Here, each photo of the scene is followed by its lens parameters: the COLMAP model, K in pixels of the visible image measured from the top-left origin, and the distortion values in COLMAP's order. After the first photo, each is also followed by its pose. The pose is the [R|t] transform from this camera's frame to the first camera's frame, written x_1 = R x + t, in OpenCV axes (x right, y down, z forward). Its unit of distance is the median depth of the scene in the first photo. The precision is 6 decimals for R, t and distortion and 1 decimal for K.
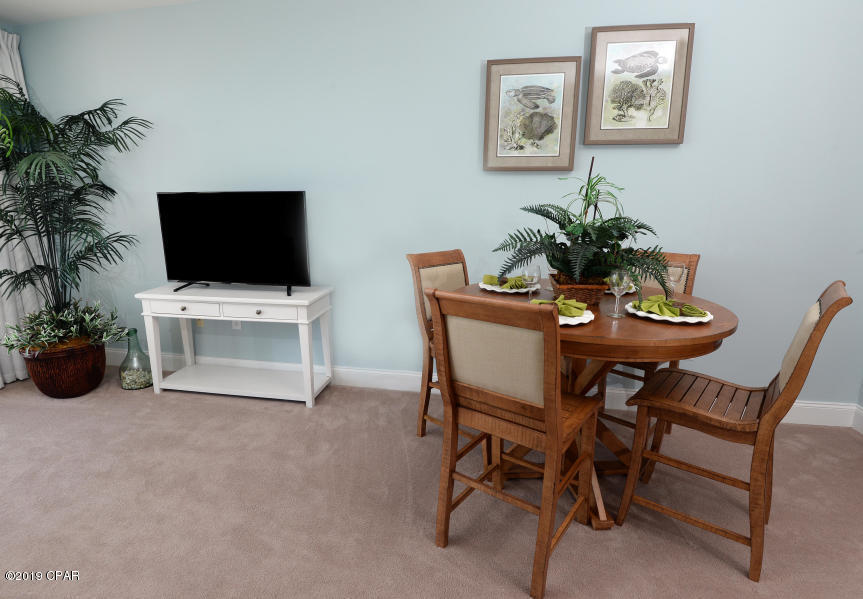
lens RADIAL K [[453.4, 0, 415.9], [0, 453.4, 297.1], [0, 0, 1]] dist [-0.001043, -0.021652]
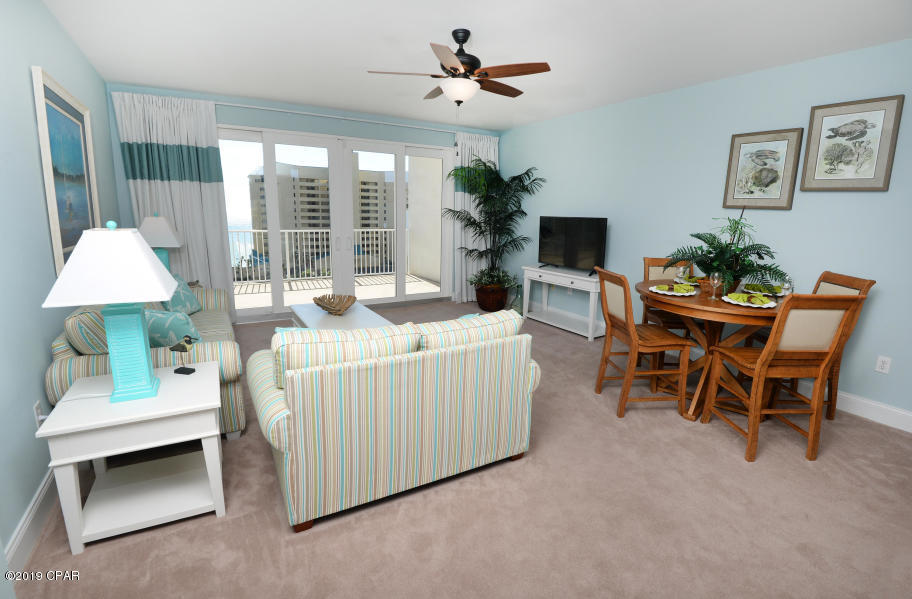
lens RADIAL K [[432.4, 0, 442.9], [0, 432.4, 296.6], [0, 0, 1]] dist [-0.050947, -0.000557]
pose [[0.654144, 0.155583, -0.740196, 0.621623], [-0.164799, 0.984422, 0.061277, 0.069233], [0.738199, 0.081900, 0.669593, -0.563090]]
